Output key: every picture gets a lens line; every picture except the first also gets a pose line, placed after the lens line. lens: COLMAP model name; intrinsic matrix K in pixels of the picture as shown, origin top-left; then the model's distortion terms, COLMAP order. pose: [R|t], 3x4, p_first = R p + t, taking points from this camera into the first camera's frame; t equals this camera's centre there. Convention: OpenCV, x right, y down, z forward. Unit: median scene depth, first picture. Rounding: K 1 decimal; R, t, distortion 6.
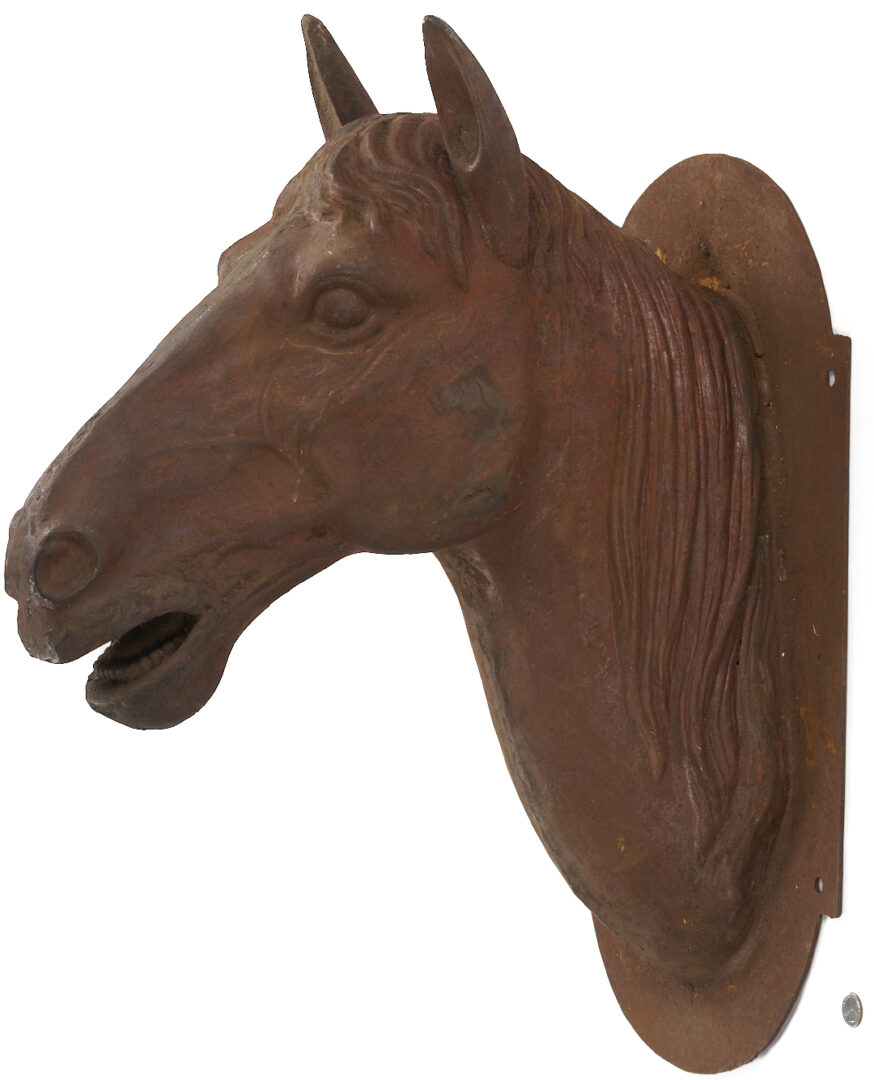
lens RADIAL K [[4315.4, 0, 437.0], [0, 4315.4, 540.0], [0, 0, 1]] dist [-0.055673, -1.310045]
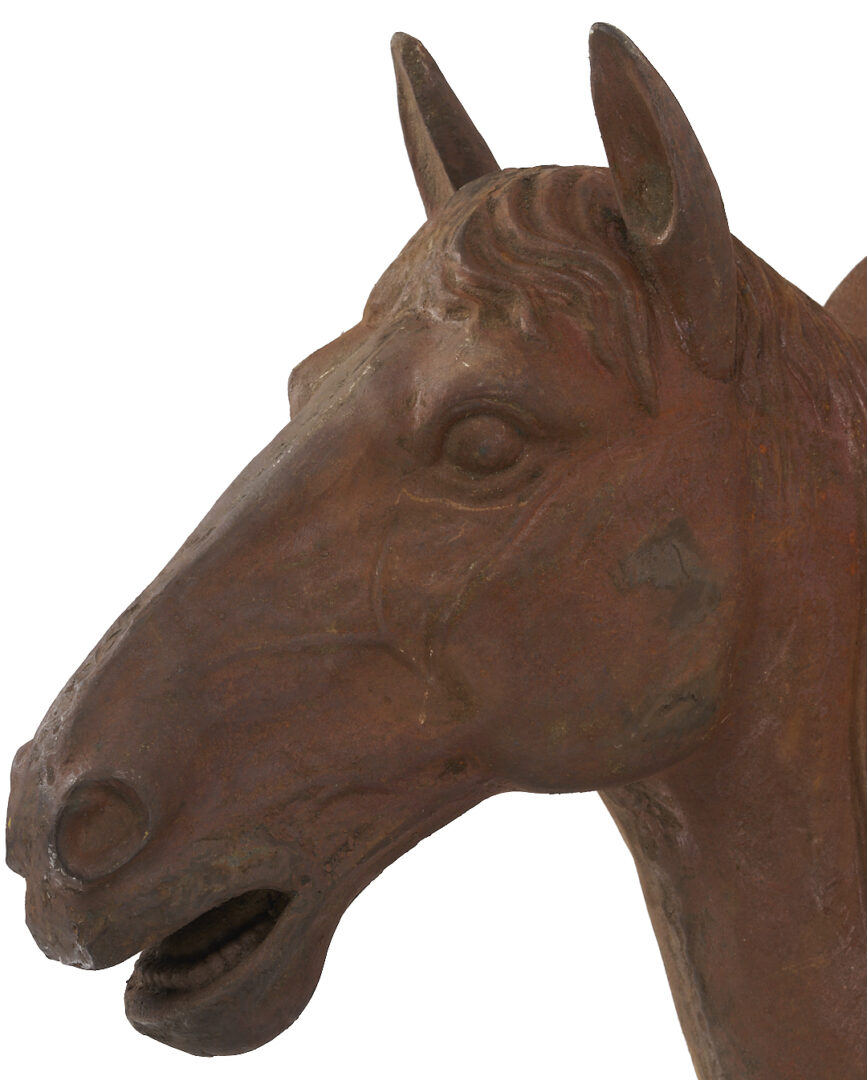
lens RADIAL K [[4315.4, 0, 433.5], [0, 4315.4, 540.0], [0, 0, 1]] dist [-0.055673, -1.310045]
pose [[0.998093, -0.025833, 0.056057, -0.069294], [0.027479, 0.999208, -0.028793, -0.018343], [-0.055269, 0.030279, 0.998012, 0.303987]]
